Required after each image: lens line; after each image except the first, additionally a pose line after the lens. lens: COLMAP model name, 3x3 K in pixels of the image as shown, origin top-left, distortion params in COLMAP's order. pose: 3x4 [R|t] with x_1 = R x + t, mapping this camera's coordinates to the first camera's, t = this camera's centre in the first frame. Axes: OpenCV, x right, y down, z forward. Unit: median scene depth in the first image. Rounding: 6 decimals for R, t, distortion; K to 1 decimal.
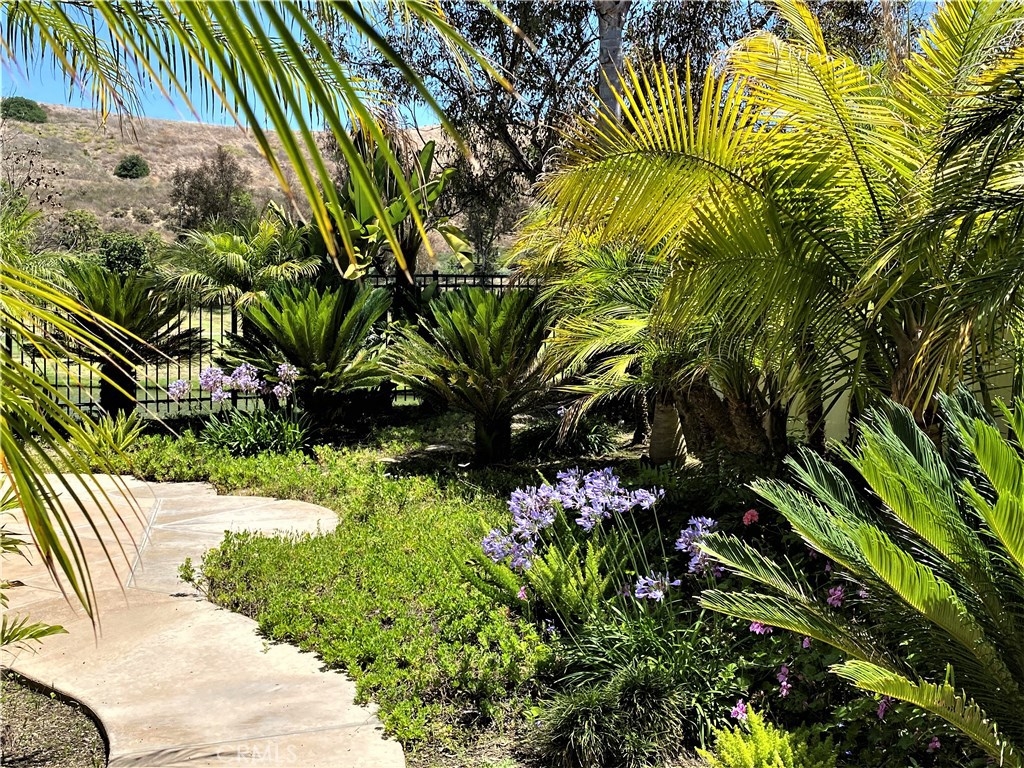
lens RADIAL K [[981.9, 0, 513.8], [0, 981.9, 384.1], [0, 0, 1]] dist [-0.010931, 0.000000]
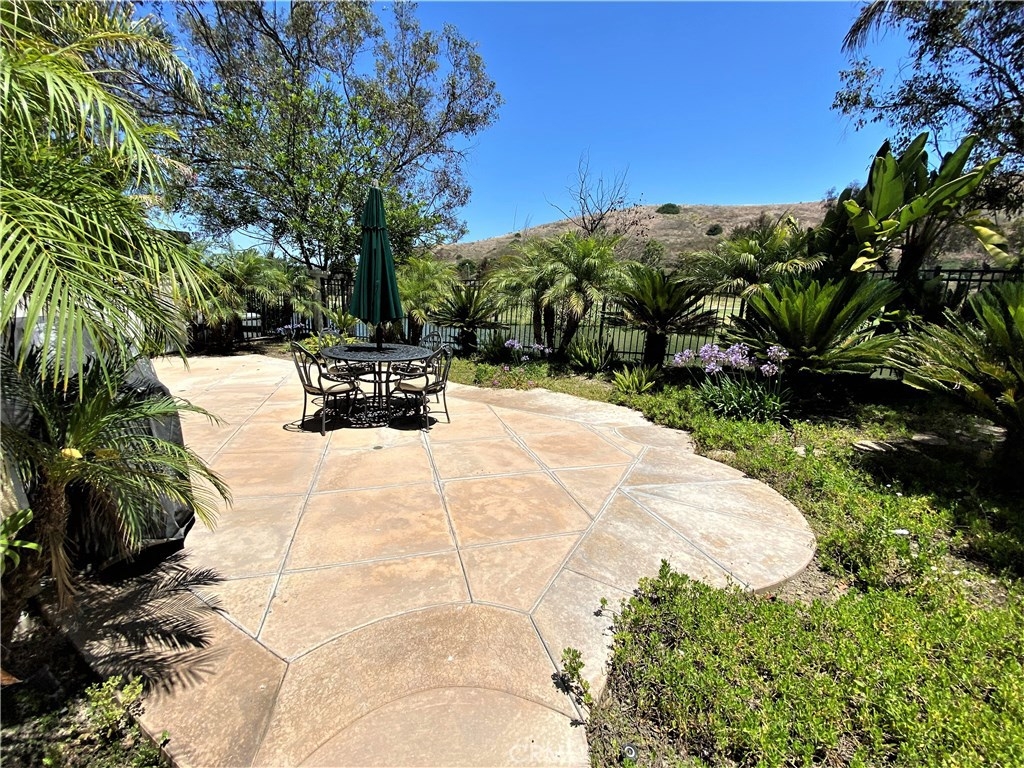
lens RADIAL K [[413.3, 0, 514.4], [0, 413.3, 393.7], [0, 0, 1]] dist [-0.012691, -0.000702]
pose [[0.701035, 0.177075, -0.690792, -0.095545], [-0.066599, 0.980704, 0.183803, -0.031809], [0.710010, -0.082846, 0.699301, 0.398564]]
